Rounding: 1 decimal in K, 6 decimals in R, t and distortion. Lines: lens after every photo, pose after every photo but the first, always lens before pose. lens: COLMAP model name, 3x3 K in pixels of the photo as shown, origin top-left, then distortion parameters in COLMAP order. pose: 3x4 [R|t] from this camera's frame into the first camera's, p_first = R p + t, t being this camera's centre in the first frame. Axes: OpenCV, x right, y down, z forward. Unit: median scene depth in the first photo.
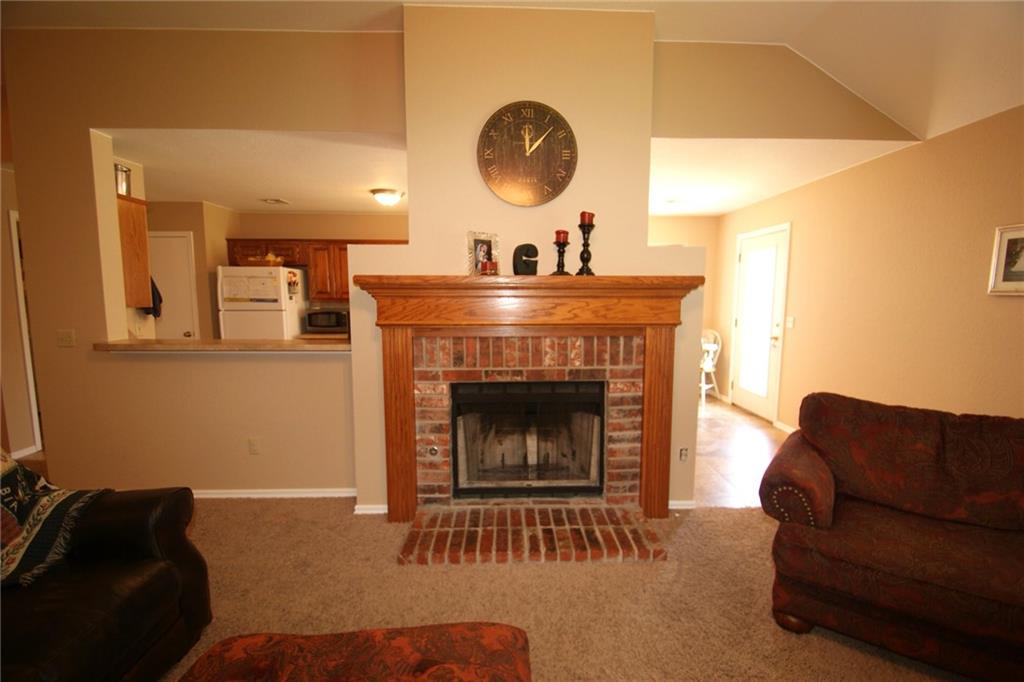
lens RADIAL K [[459.9, 0, 513.0], [0, 459.9, 344.4], [0, 0, 1]] dist [0.010078, -0.012442]
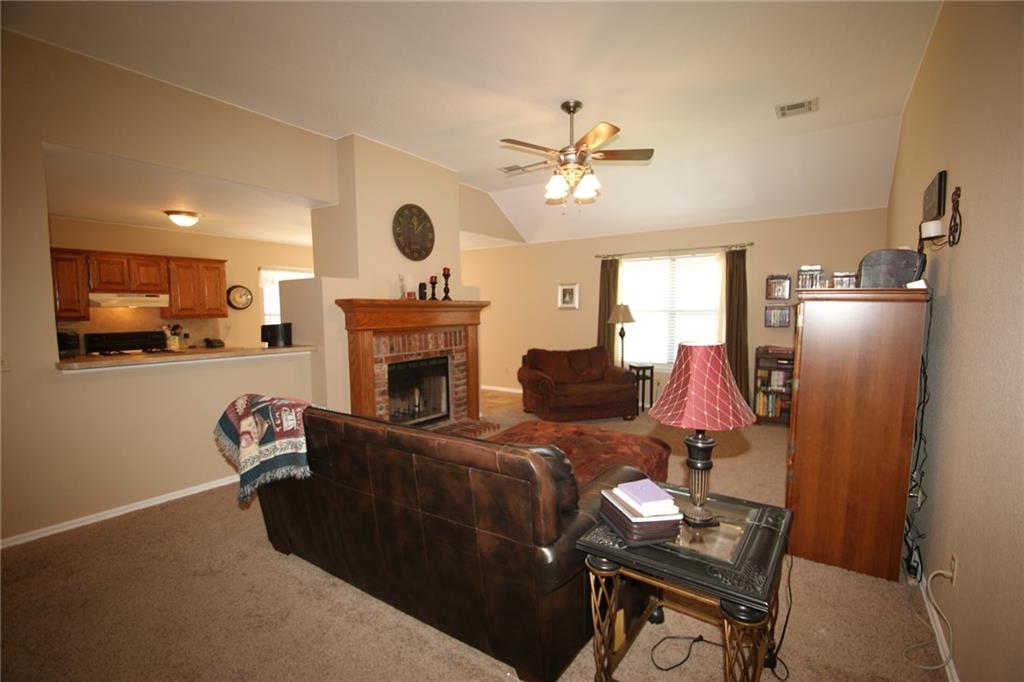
lens RADIAL K [[459.9, 0, 512.3], [0, 459.9, 342.7], [0, 0, 1]] dist [0.010078, -0.012442]
pose [[0.604766, -0.062468, 0.793949, -1.177829], [0.092965, 0.995641, 0.007524, 0.037624], [-0.790959, 0.069259, 0.607937, -0.363169]]
